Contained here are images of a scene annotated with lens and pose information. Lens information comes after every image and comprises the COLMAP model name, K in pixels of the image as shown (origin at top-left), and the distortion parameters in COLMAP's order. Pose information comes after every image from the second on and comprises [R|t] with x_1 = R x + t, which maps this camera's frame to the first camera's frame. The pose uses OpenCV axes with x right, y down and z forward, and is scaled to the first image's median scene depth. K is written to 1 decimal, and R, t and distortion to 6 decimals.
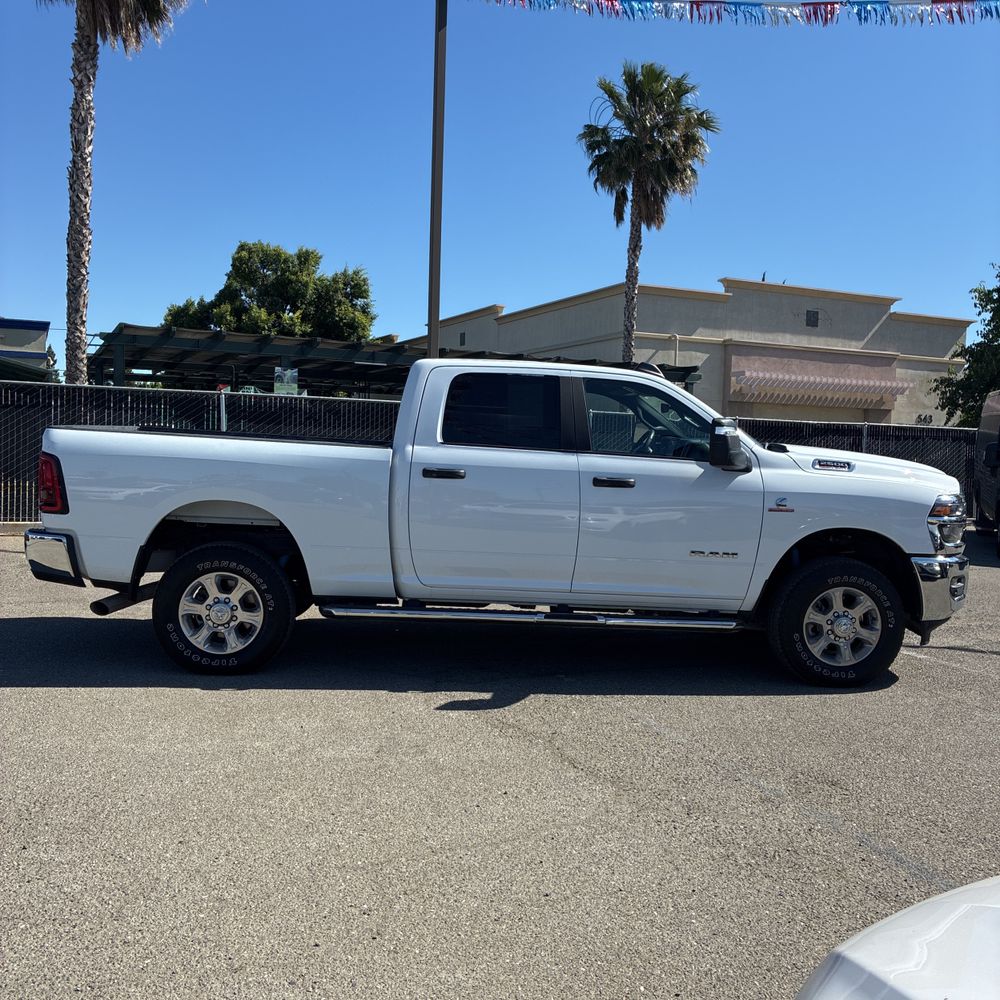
lens RADIAL K [[1015.9, 0, 505.5], [0, 1015.9, 502.3], [0, 0, 1]] dist [0.027748, 0.000000]
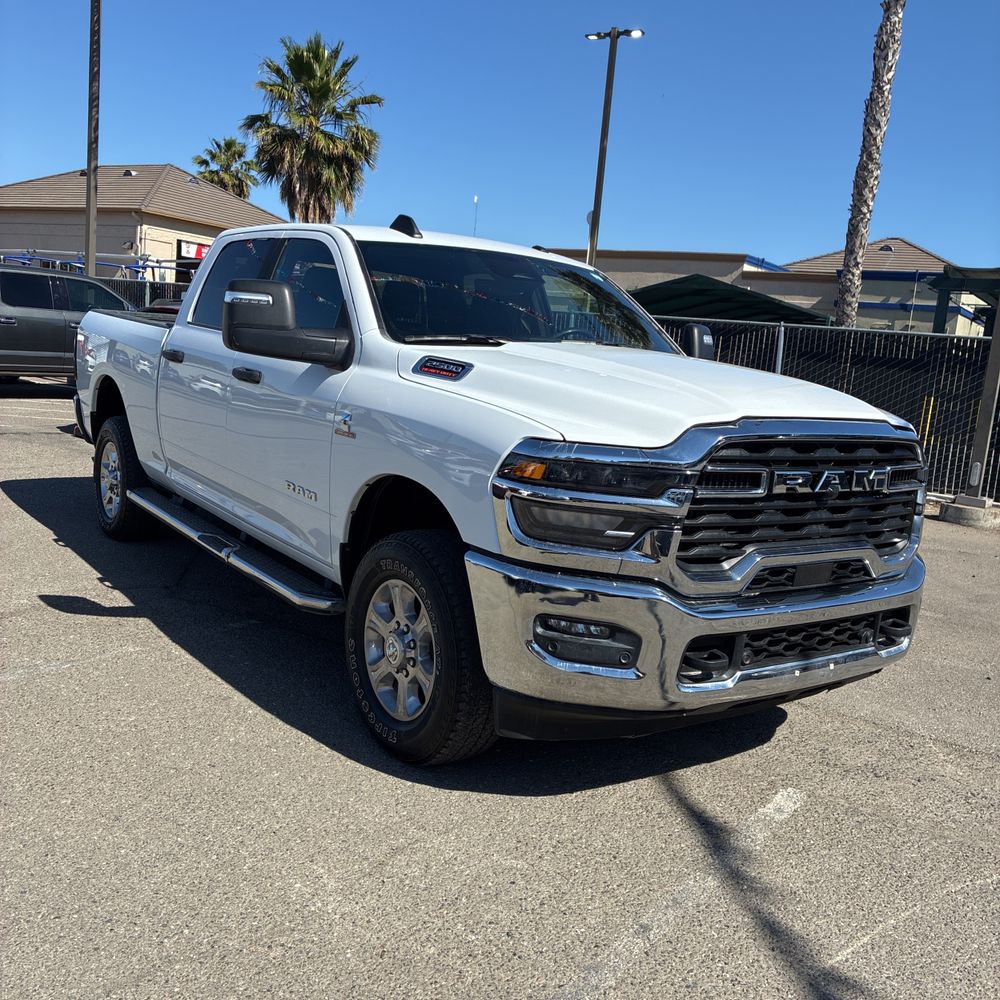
lens RADIAL K [[1015.9, 0, 501.6], [0, 1015.9, 497.5], [0, 0, 1]] dist [0.027748, 0.000000]
pose [[0.525484, 0.142755, -0.838741, 0.247446], [-0.122955, 0.988216, 0.091163, -0.006444], [0.841872, 0.055223, 0.536845, 0.220914]]
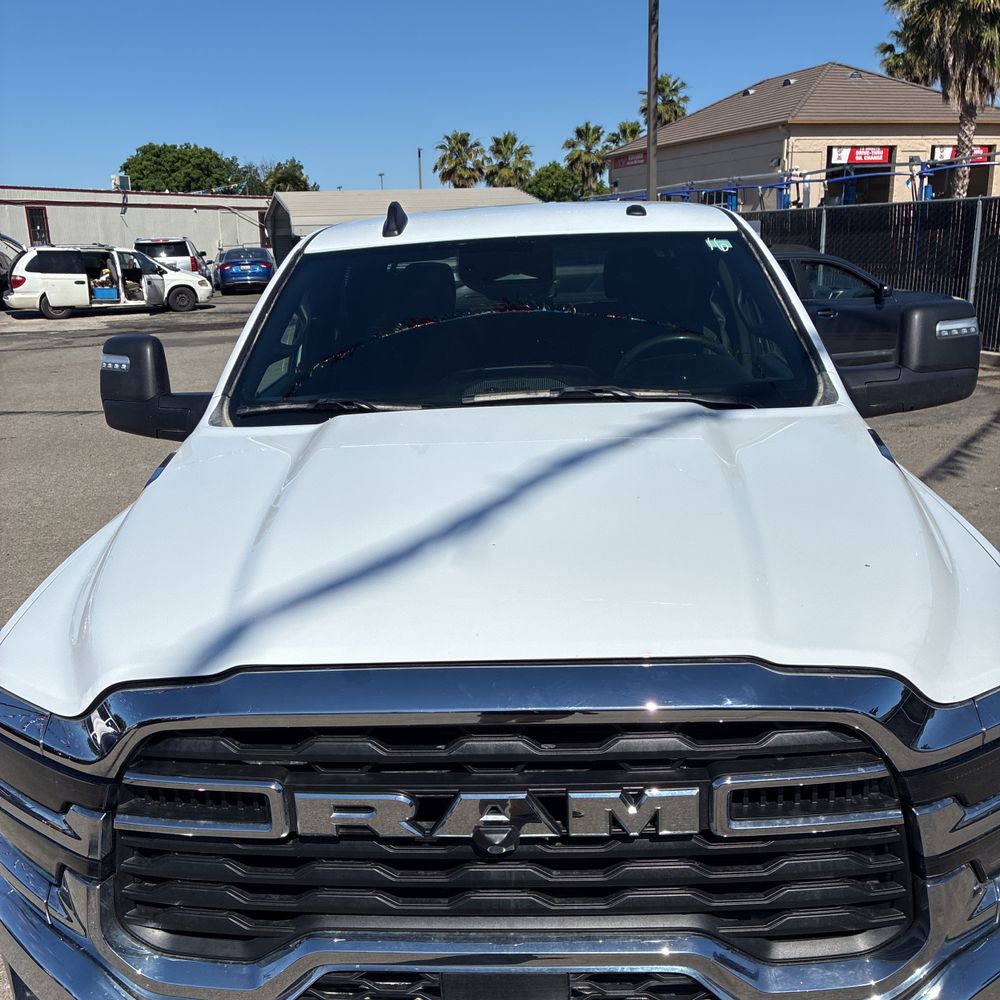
lens RADIAL K [[1015.9, 0, 477.6], [0, 1015.9, 505.6], [0, 0, 1]] dist [0.027748, 0.000000]
pose [[-0.133031, 0.235156, -0.962811, 0.201455], [-0.030520, 0.970012, 0.241131, -0.038098], [0.990642, 0.061463, -0.121865, 0.357370]]
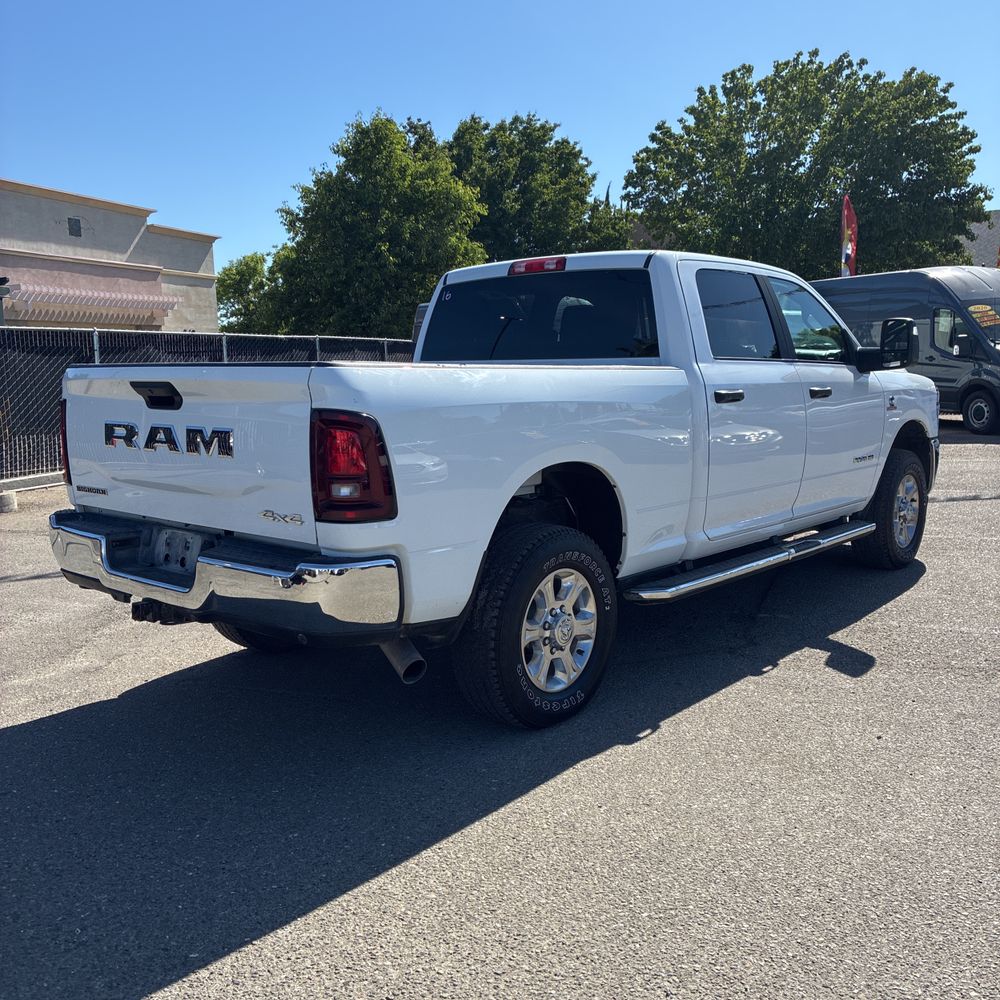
lens RADIAL K [[1015.9, 0, 482.4], [0, 1015.9, 495.2], [0, 0, 1]] dist [0.027748, 0.000000]
pose [[0.708900, -0.141031, 0.691065, -0.219803], [0.090687, 0.989898, 0.108989, -0.016131], [-0.699454, -0.014592, 0.714529, 0.161350]]
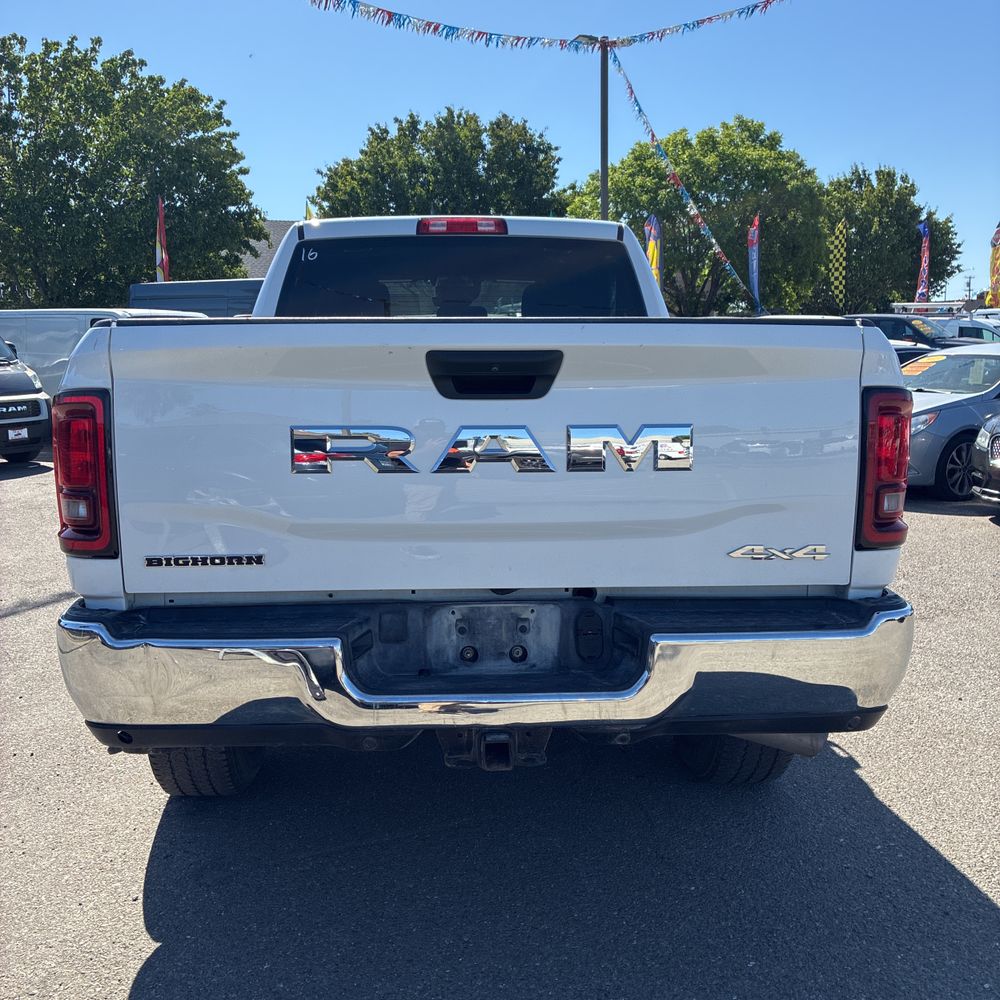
lens RADIAL K [[1015.9, 0, 496.7], [0, 1015.9, 508.3], [0, 0, 1]] dist [0.027748, 0.000000]
pose [[0.019125, -0.177709, 0.983897, -0.237351], [0.074637, 0.981585, 0.175840, -0.023741], [-0.997027, 0.070073, 0.032036, 0.324848]]
